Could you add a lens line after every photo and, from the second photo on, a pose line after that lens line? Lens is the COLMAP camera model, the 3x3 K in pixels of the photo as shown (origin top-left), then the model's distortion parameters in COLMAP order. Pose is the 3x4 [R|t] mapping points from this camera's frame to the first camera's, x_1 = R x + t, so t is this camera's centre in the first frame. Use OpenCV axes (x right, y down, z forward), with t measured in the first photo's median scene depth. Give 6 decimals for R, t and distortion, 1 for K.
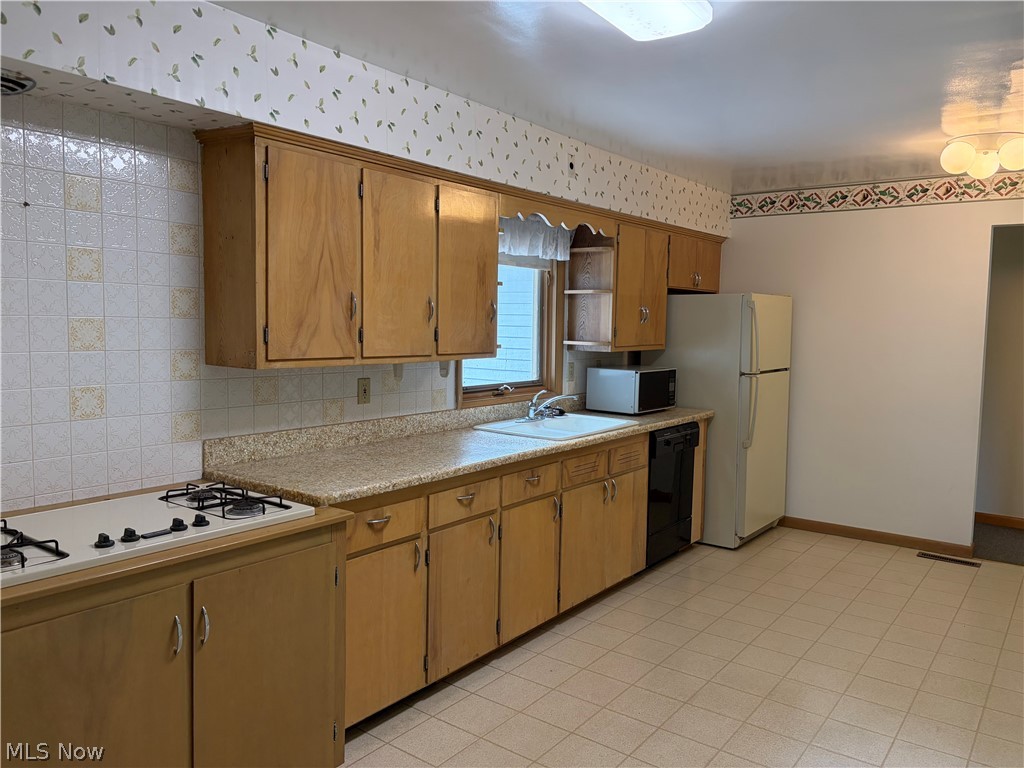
lens RADIAL K [[772.5, 0, 516.4], [0, 772.5, 381.7], [0, 0, 1]] dist [0.049595, -0.050423]
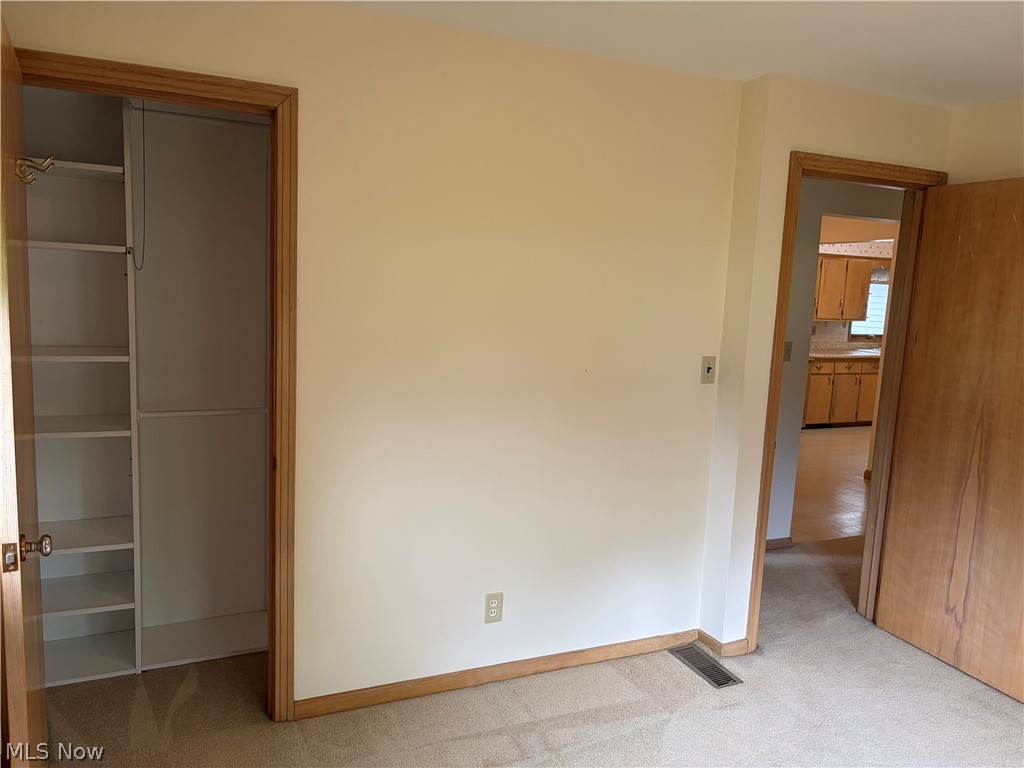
lens RADIAL K [[772.5, 0, 506.6], [0, 772.5, 397.9], [0, 0, 1]] dist [0.049595, -0.050423]
pose [[0.877097, 0.086814, -0.472403, 0.213432], [-0.063254, 0.995841, 0.065565, 0.158596], [0.476131, -0.027625, 0.878941, -2.341441]]
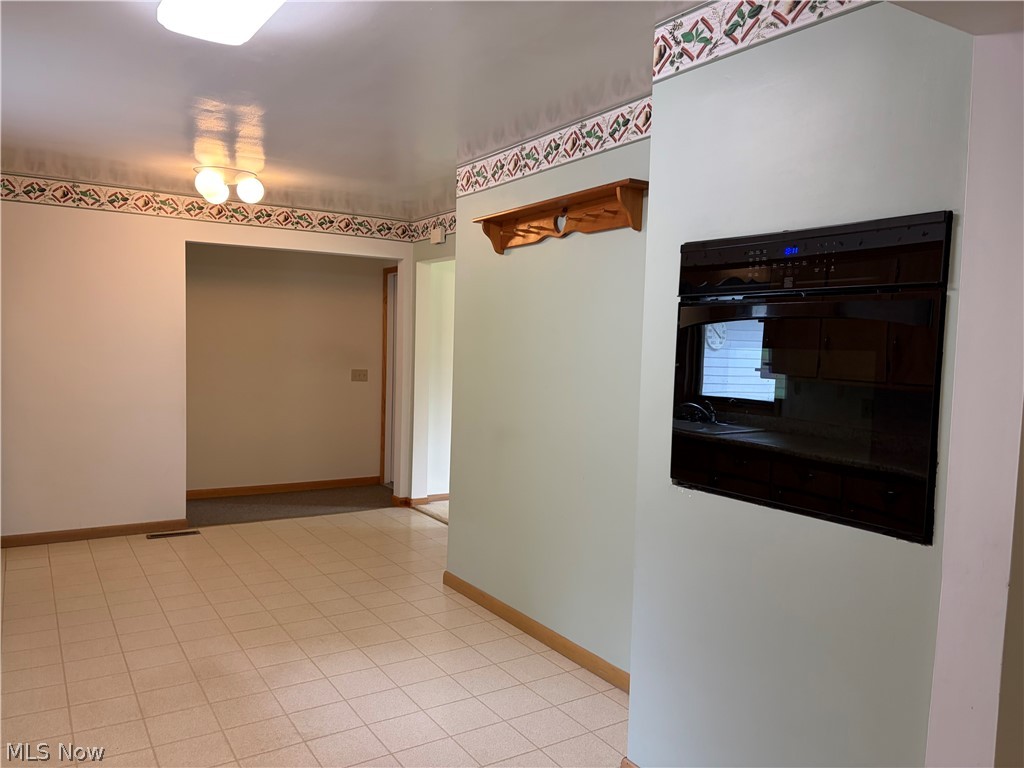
lens RADIAL K [[772.5, 0, 514.0], [0, 772.5, 386.3], [0, 0, 1]] dist [0.049595, -0.050423]
pose [[0.357599, -0.061133, 0.931872, -0.484804], [0.054572, 0.997518, 0.044498, -0.013161], [-0.932279, 0.034942, 0.360048, 0.211311]]
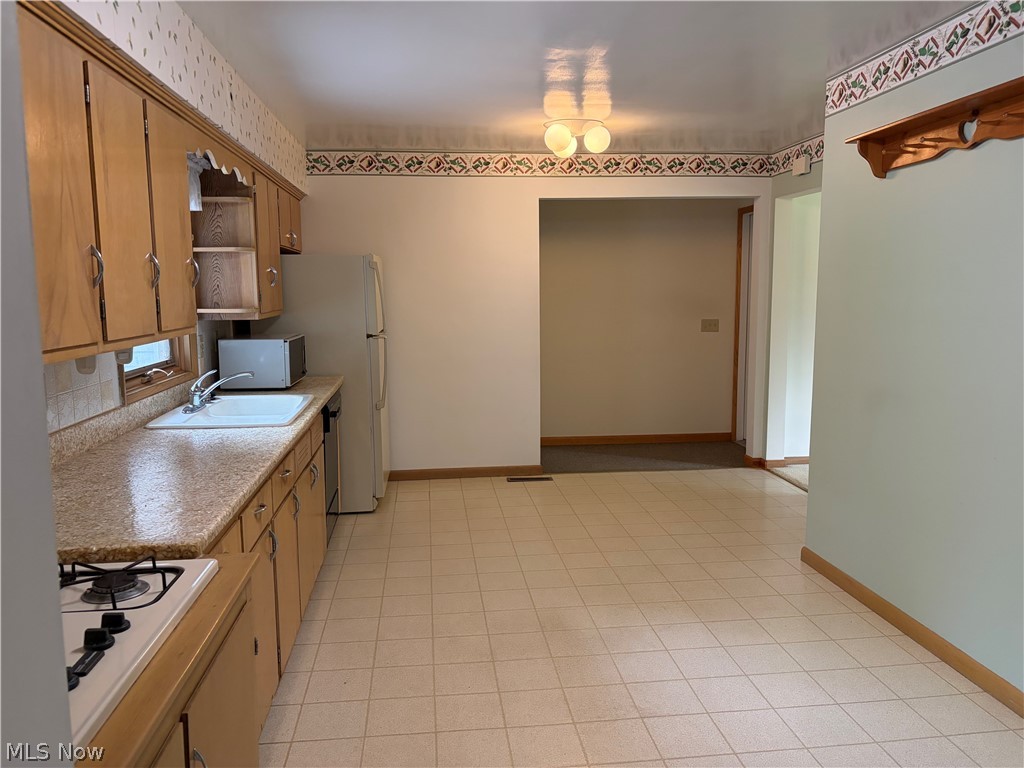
lens RADIAL K [[772.5, 0, 503.5], [0, 772.5, 381.5], [0, 0, 1]] dist [0.049595, -0.050423]
pose [[0.735793, -0.107592, 0.668605, -0.400022], [0.076795, 0.994186, 0.075472, -0.021172], [-0.672838, -0.004186, 0.739778, 0.246515]]
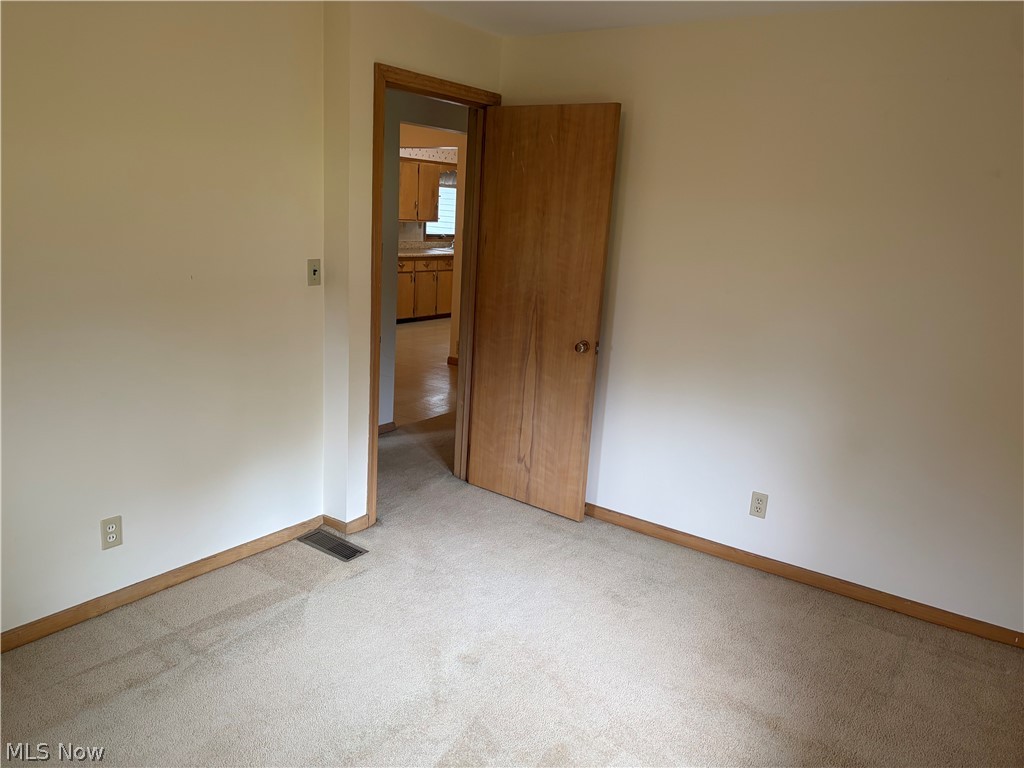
lens RADIAL K [[772.5, 0, 512.6], [0, 772.5, 393.4], [0, 0, 1]] dist [0.049595, -0.050423]
pose [[0.998704, 0.033099, 0.038666, 0.197034], [-0.038845, 0.986544, 0.158814, 0.156409], [-0.032889, -0.160110, 0.986551, -2.406041]]
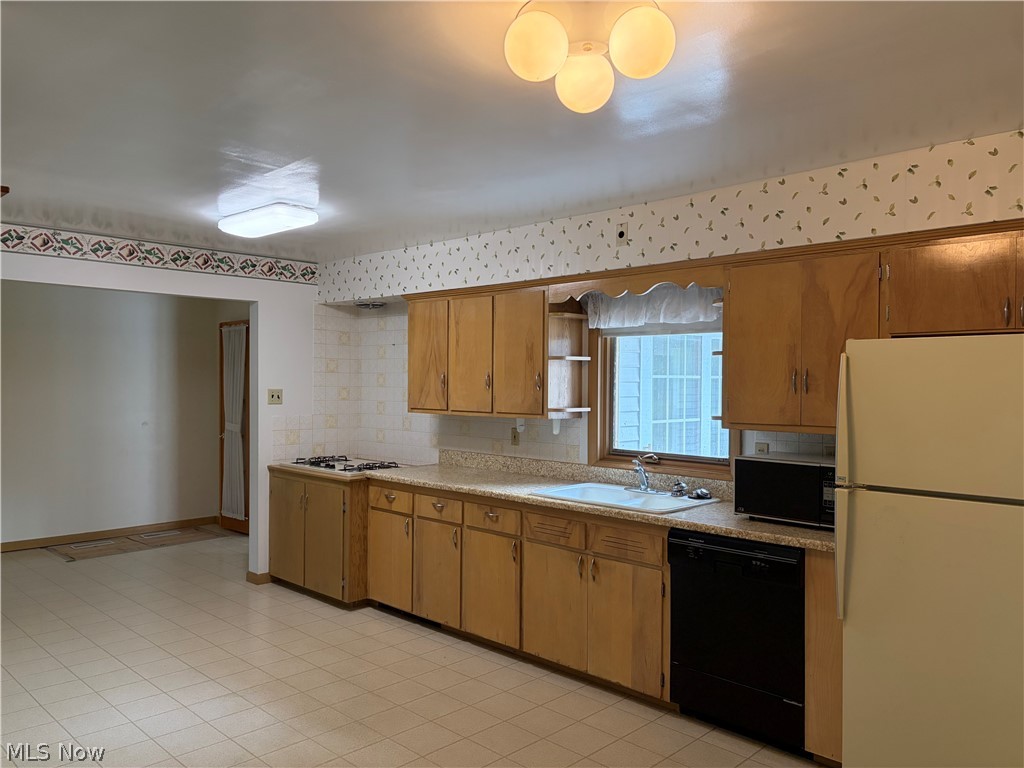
lens RADIAL K [[772.5, 0, 513.2], [0, 772.5, 377.9], [0, 0, 1]] dist [0.049595, -0.050423]
pose [[-0.140189, -0.019535, -0.989932, 1.415423], [-0.085725, 0.996290, -0.007521, -0.099228], [0.986407, 0.083807, -0.141344, 1.343911]]
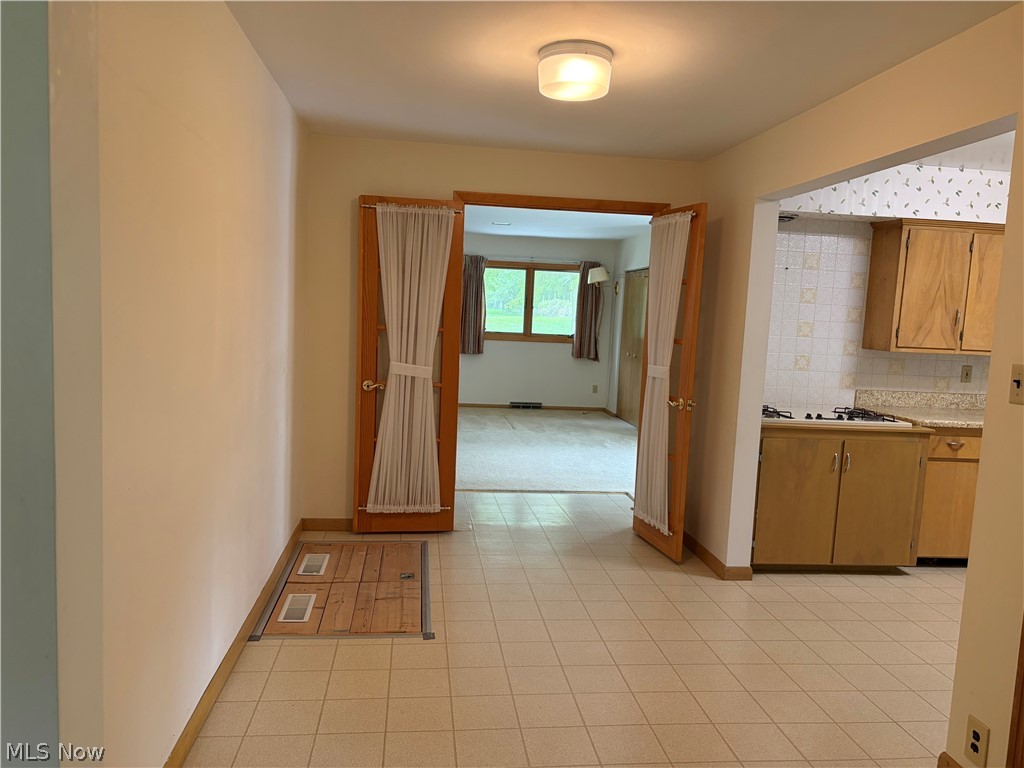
lens RADIAL K [[772.5, 0, 506.4], [0, 772.5, 389.1], [0, 0, 1]] dist [0.049595, -0.050423]
pose [[0.683561, 0.087938, -0.724576, 0.335348], [-0.092279, 0.995162, 0.033722, 0.081541], [0.724036, 0.043812, 0.688369, -0.793820]]
